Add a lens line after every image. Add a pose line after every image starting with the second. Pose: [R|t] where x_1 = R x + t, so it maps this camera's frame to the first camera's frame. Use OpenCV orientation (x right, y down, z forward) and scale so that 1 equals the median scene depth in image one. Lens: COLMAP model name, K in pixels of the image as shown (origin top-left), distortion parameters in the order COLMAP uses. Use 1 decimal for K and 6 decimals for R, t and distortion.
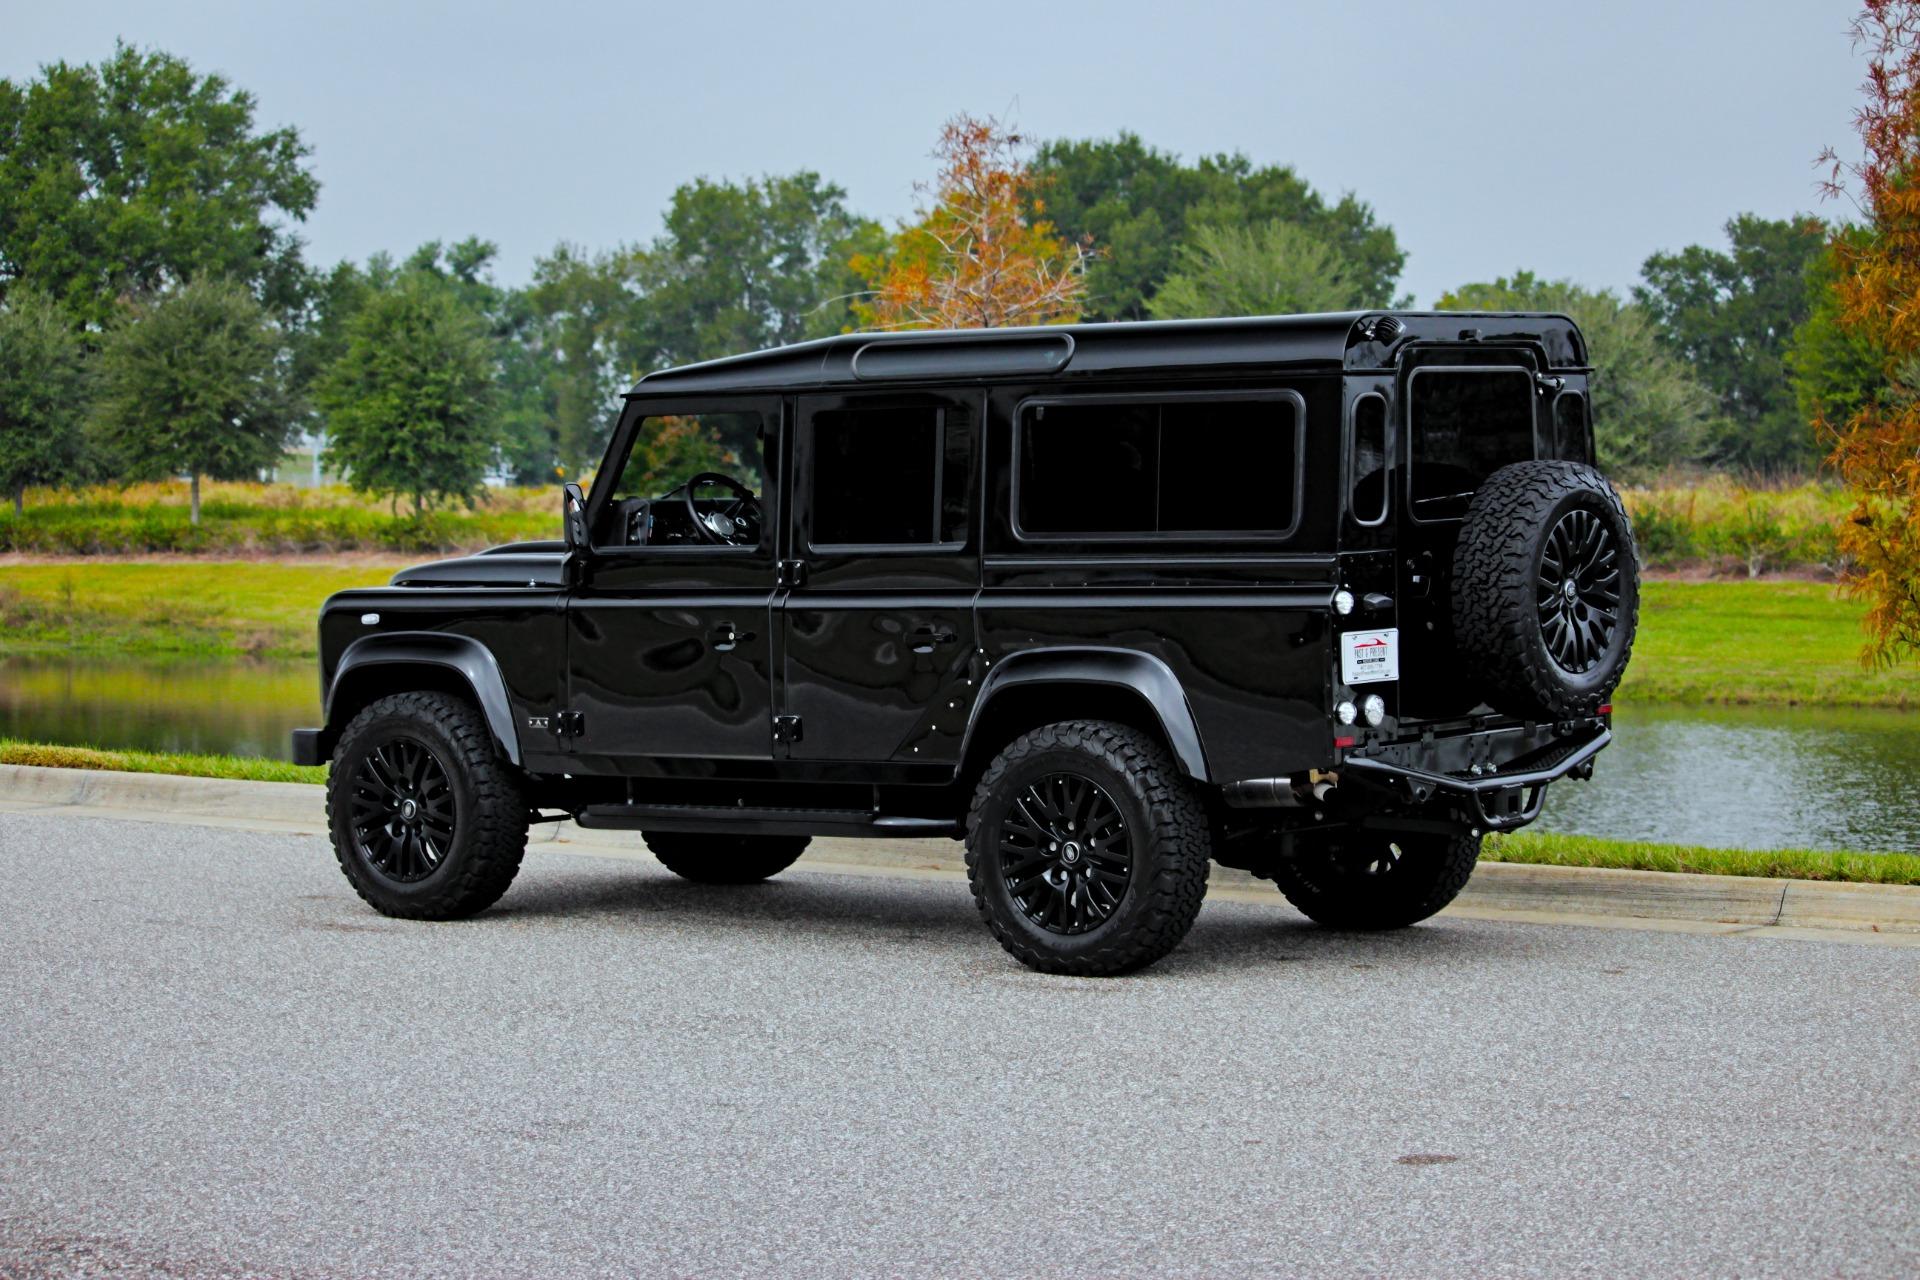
lens RADIAL K [[4919.7, 0, 732.7], [0, 4919.7, 492.7], [0, 0, 1]] dist [-0.409543, 0.000000]
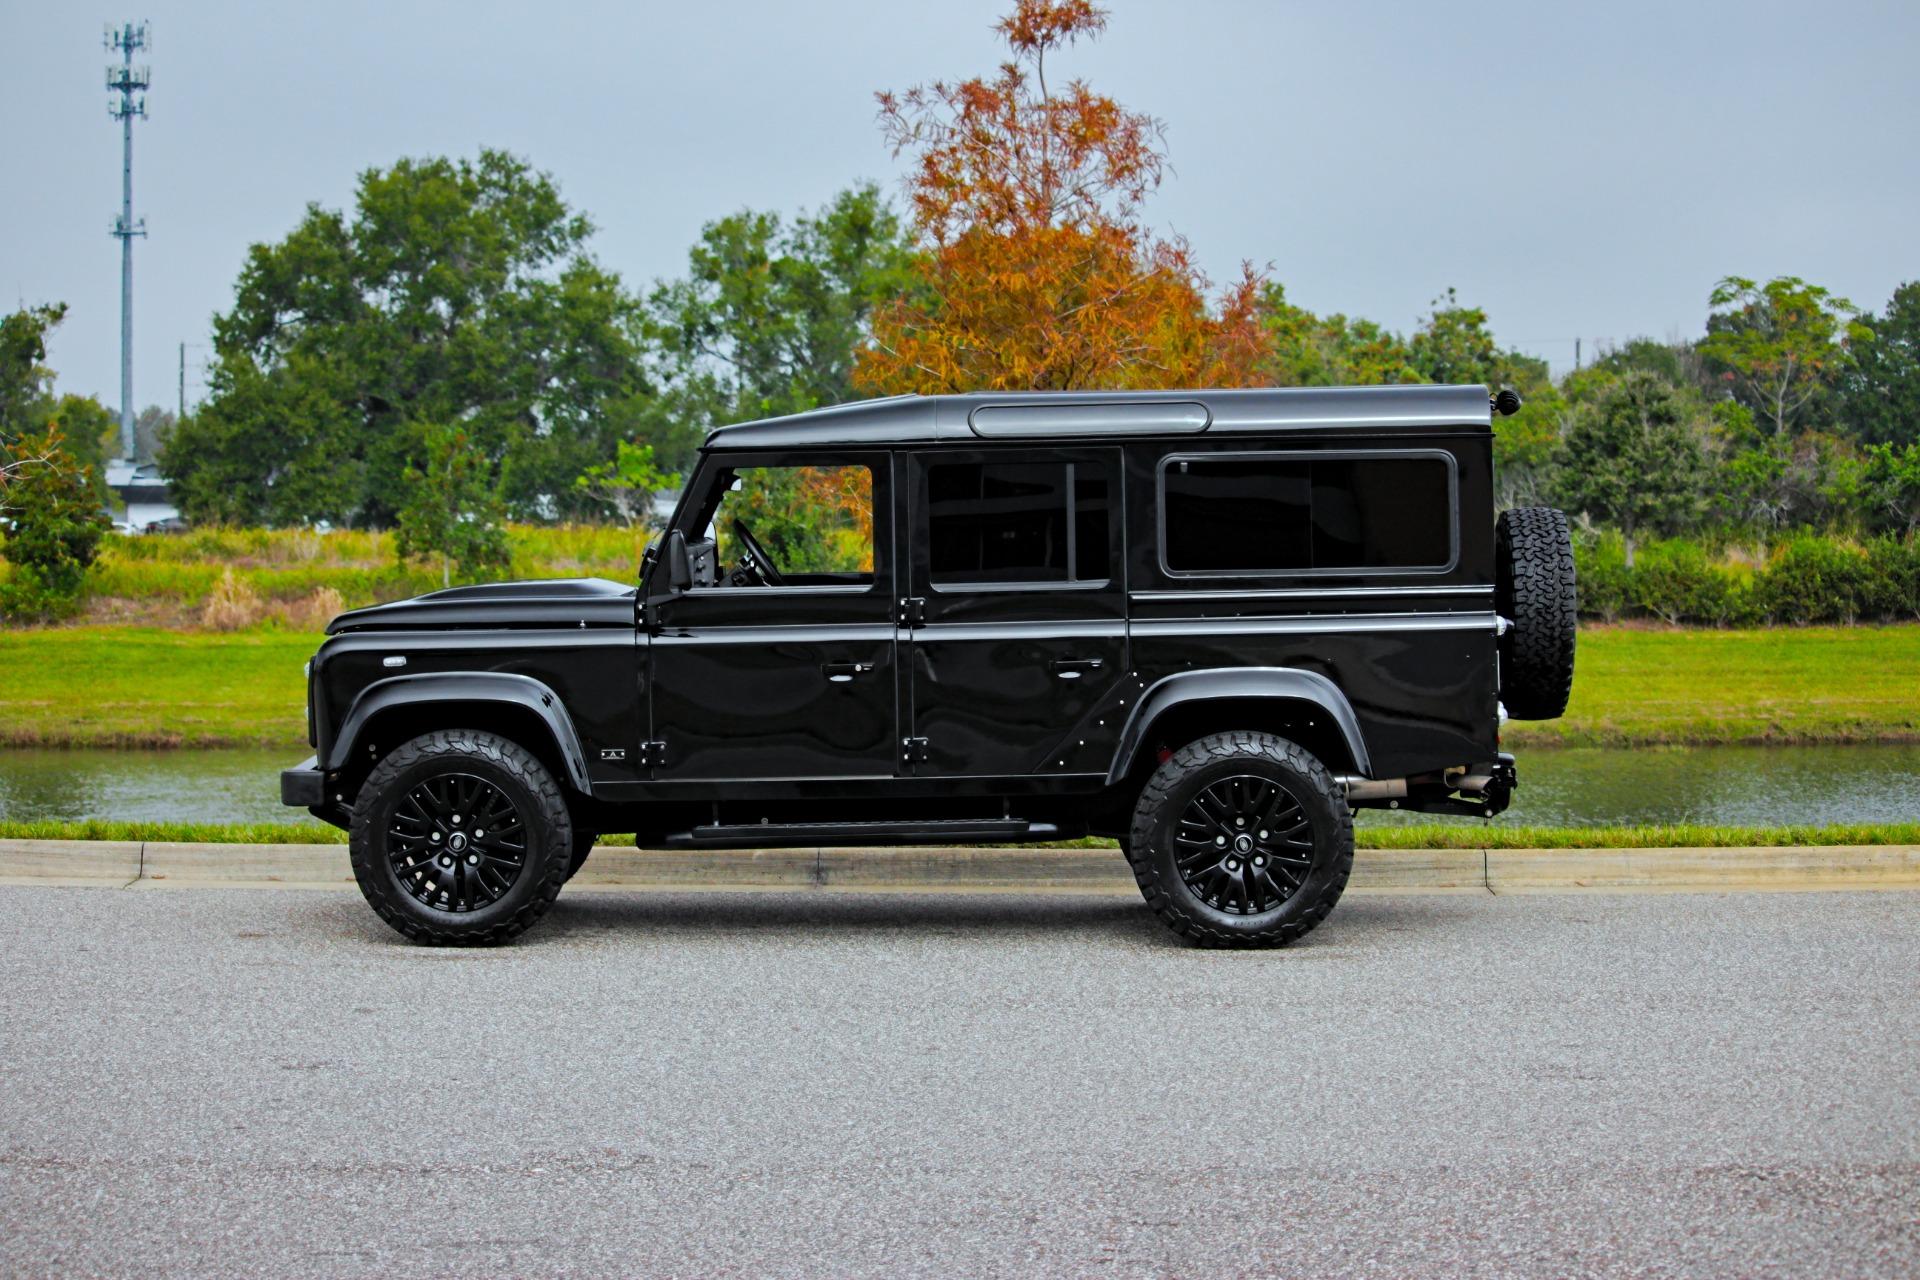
lens RADIAL K [[4919.7, 0, 944.6], [0, 4919.7, 500.2], [0, 0, 1]] dist [-0.409543, 0.000000]
pose [[0.766453, -0.001297, 0.642299, -0.701494], [0.004843, 0.999981, -0.003760, -0.004258], [-0.642282, 0.005992, 0.766445, 0.144781]]
